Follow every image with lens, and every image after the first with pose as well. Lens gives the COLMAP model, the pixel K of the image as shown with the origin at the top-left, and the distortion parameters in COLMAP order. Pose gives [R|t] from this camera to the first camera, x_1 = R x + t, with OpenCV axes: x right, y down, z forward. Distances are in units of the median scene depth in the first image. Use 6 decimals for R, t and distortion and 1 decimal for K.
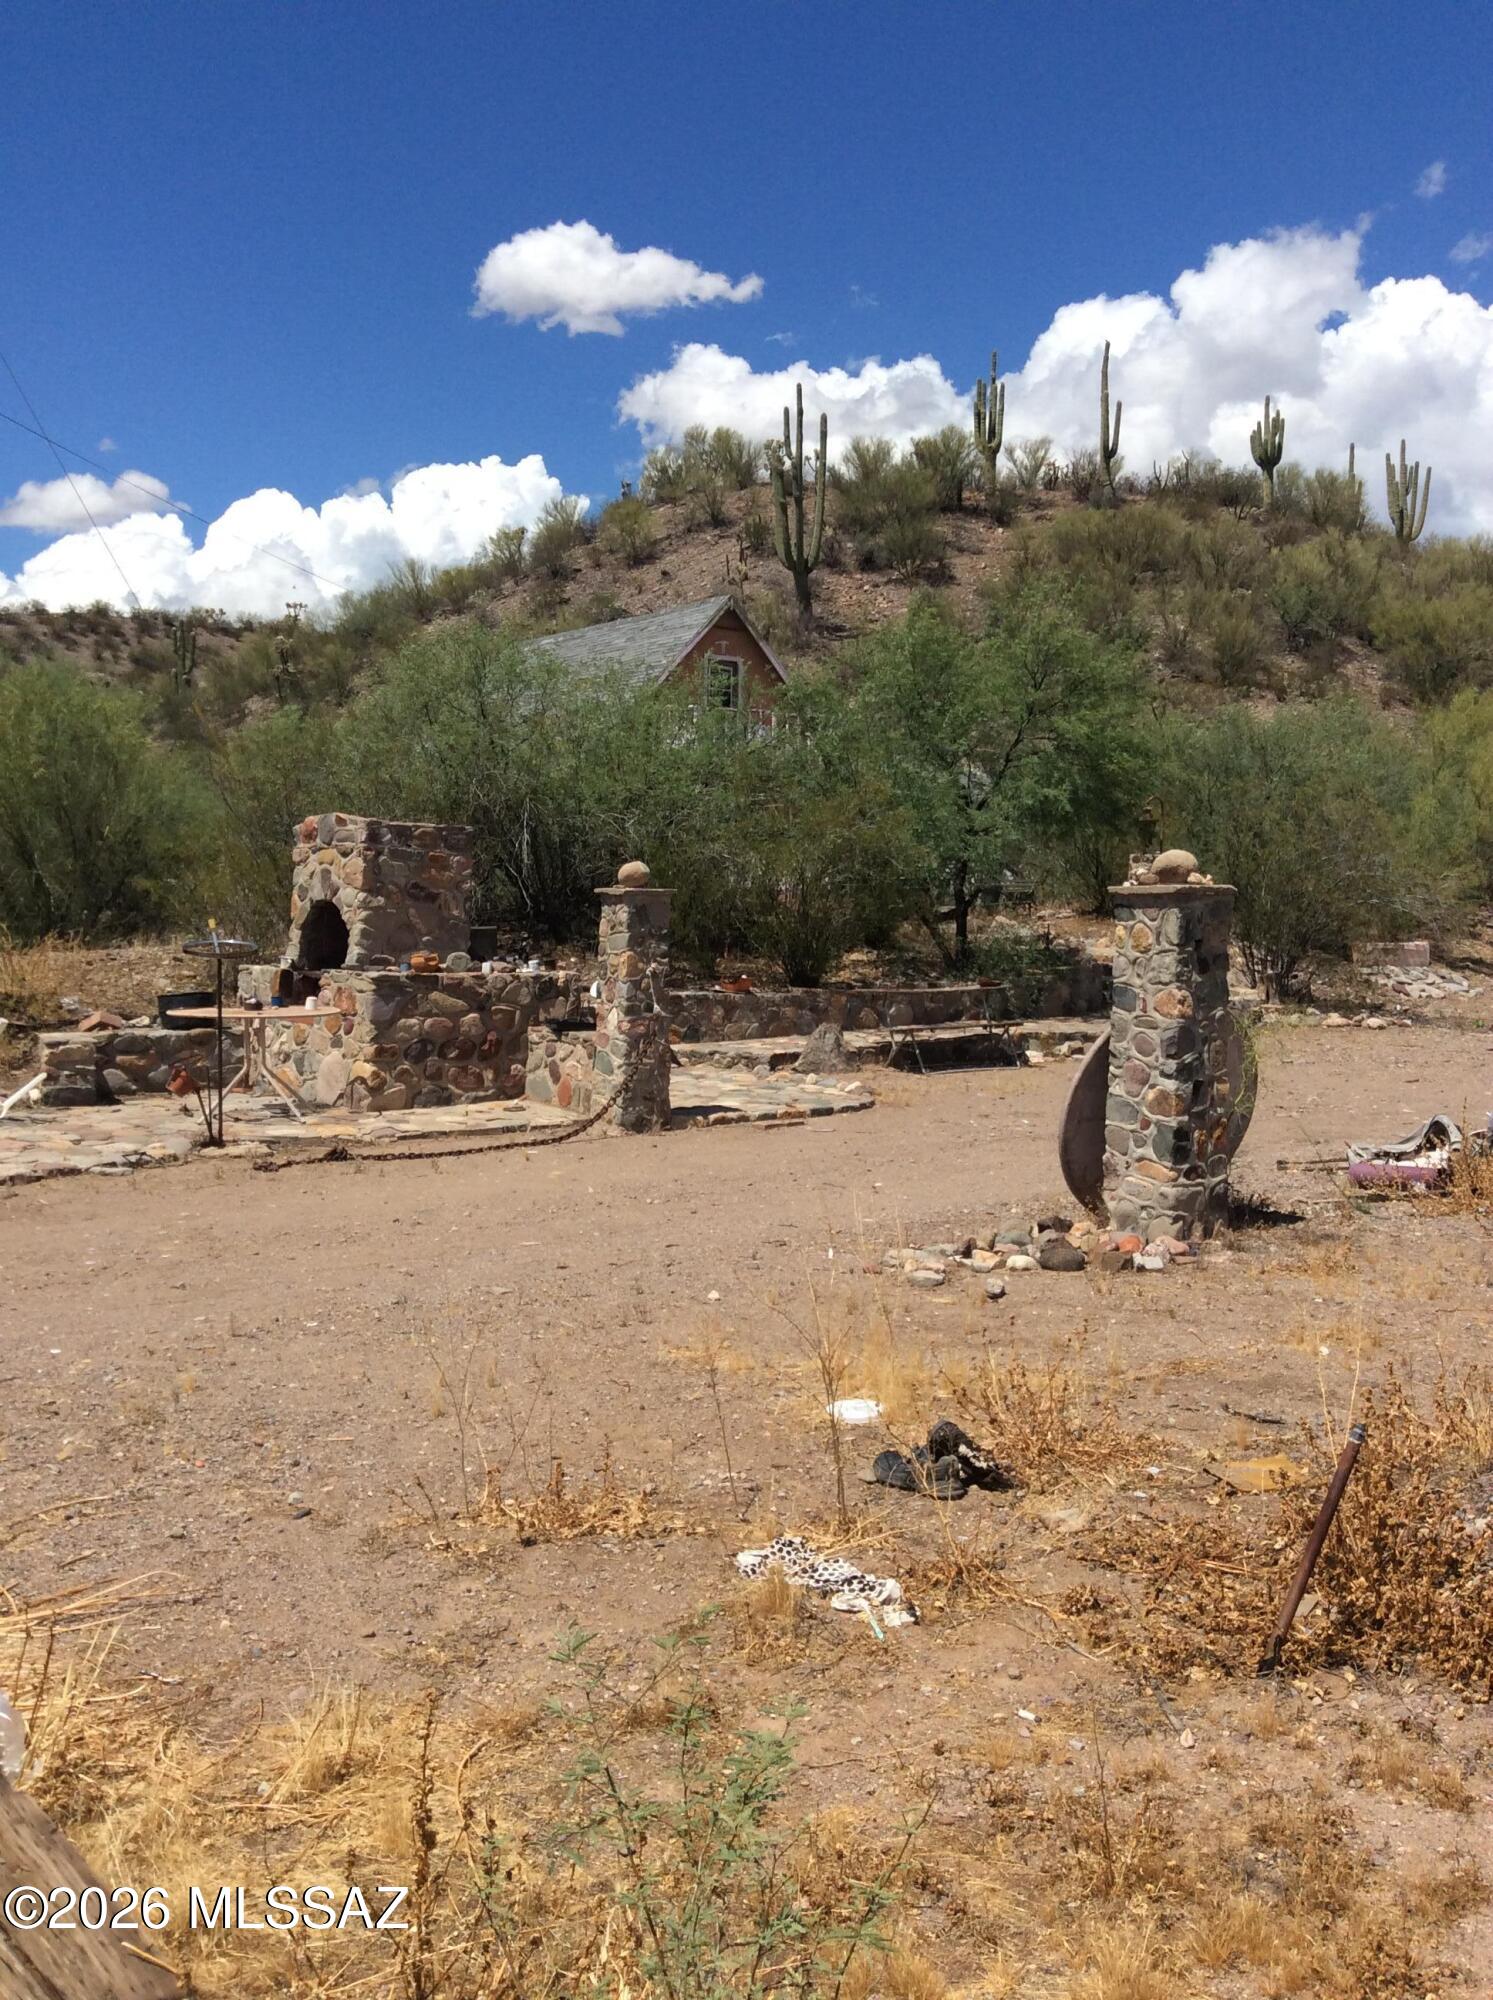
lens RADIAL K [[1804.7, 0, 746.5], [0, 1804.7, 1000.0], [0, 0, 1]] dist [0.196552, -0.447824]
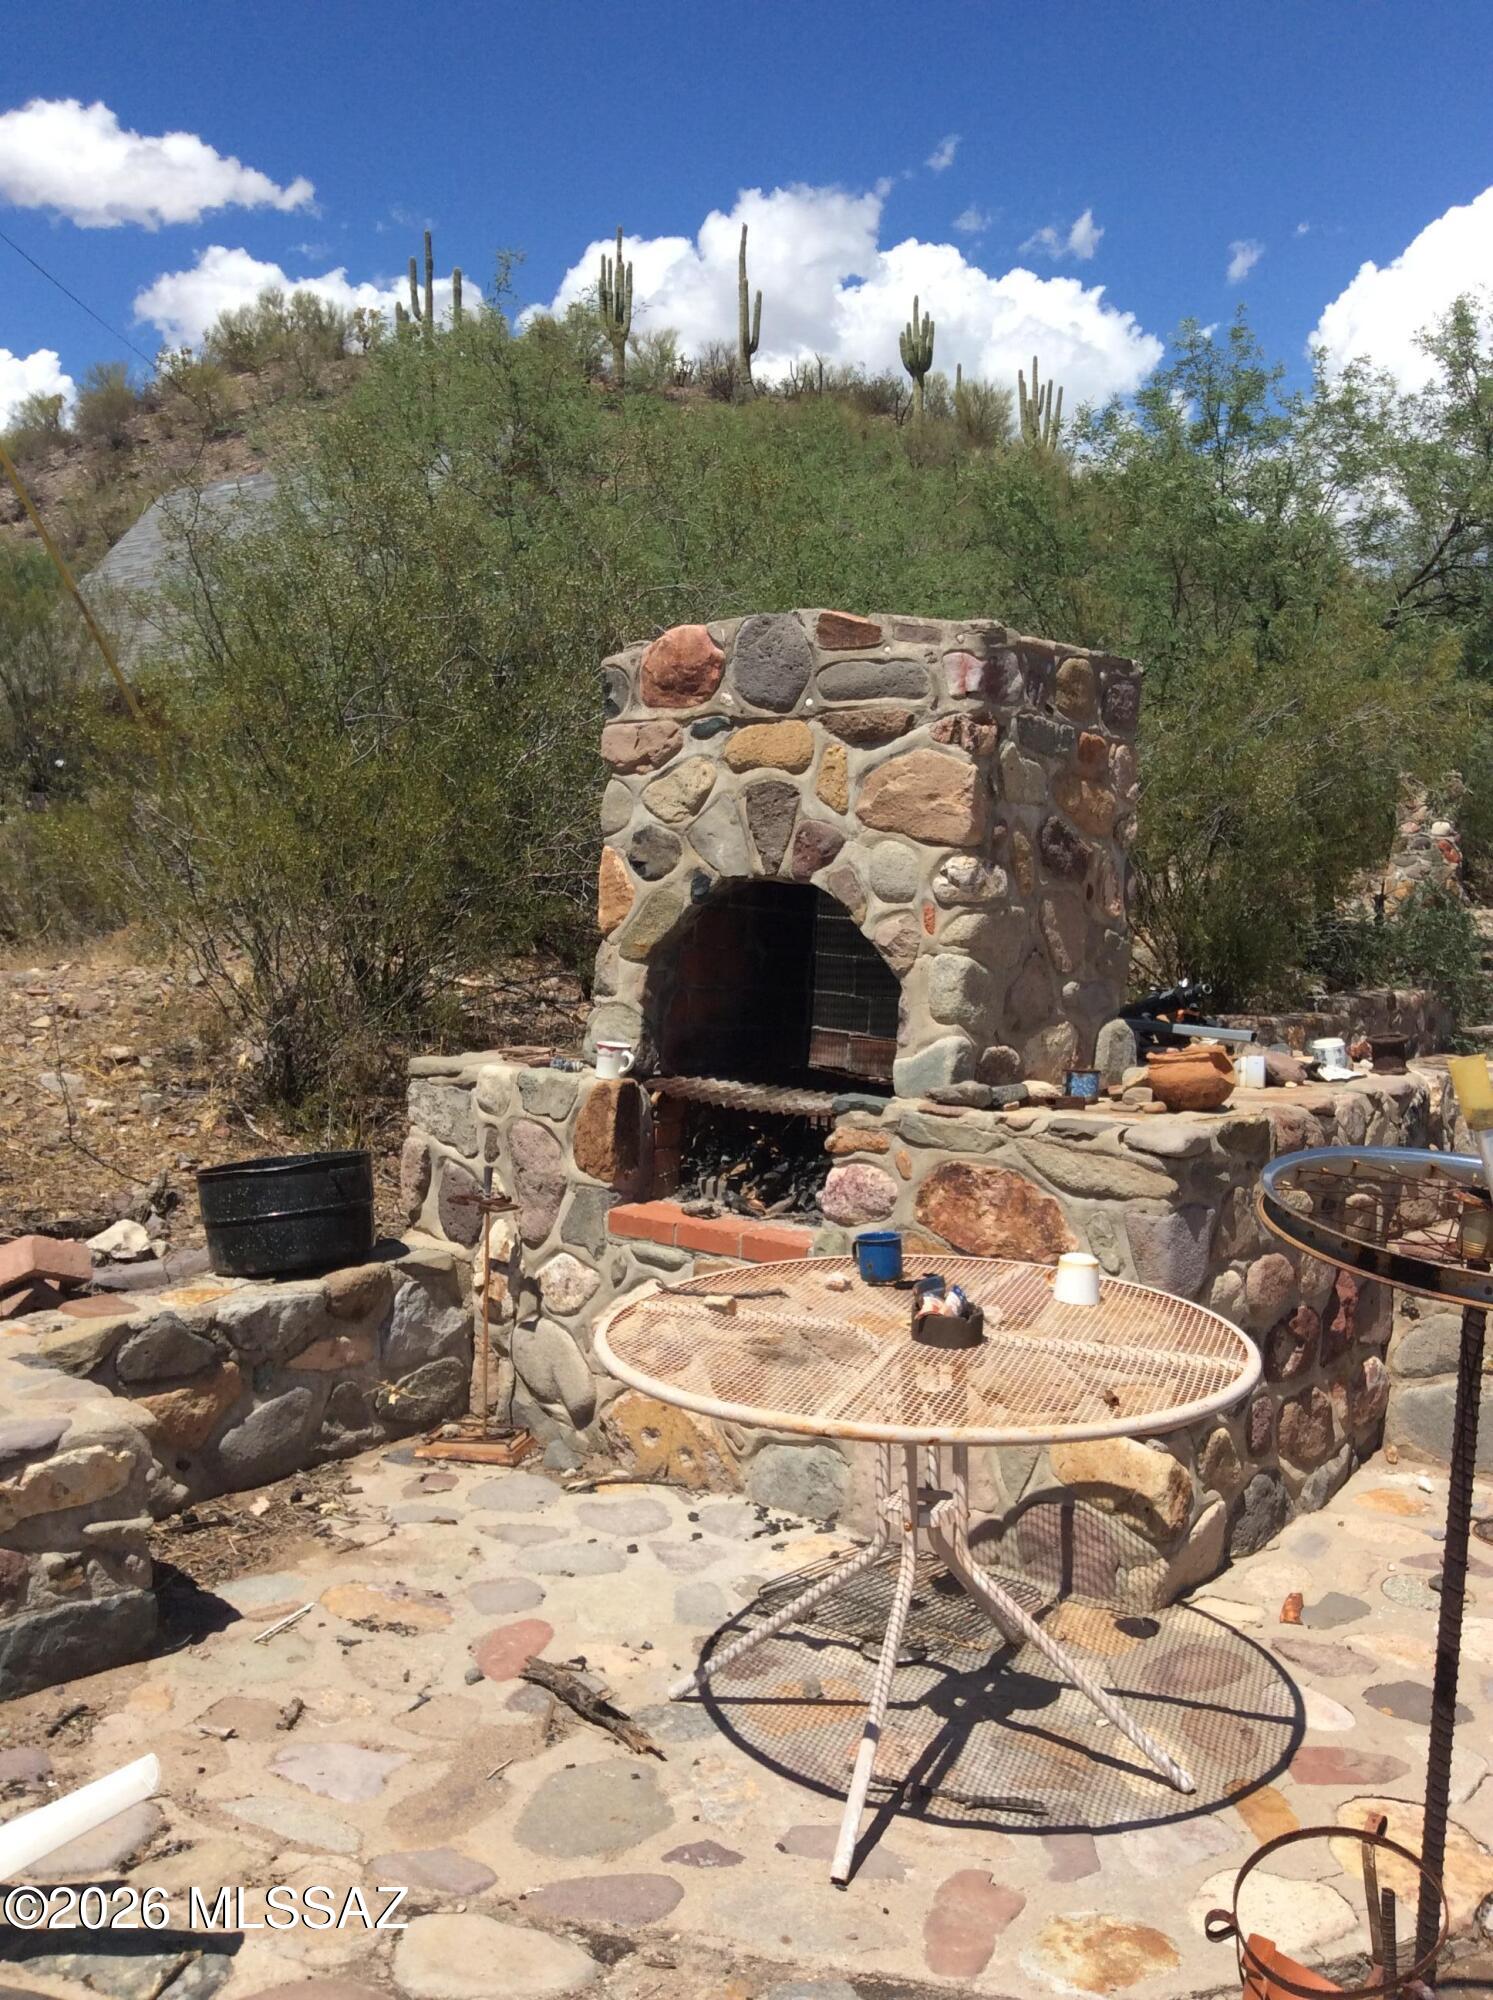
lens RADIAL K [[1804.7, 0, 746.5], [0, 1804.7, 1000.0], [0, 0, 1]] dist [0.196552, -0.447824]
pose [[0.967350, -0.024719, 0.252236, -0.314002], [0.015270, 0.999109, 0.039348, -0.044911], [-0.252984, -0.034212, 0.966865, 0.672129]]
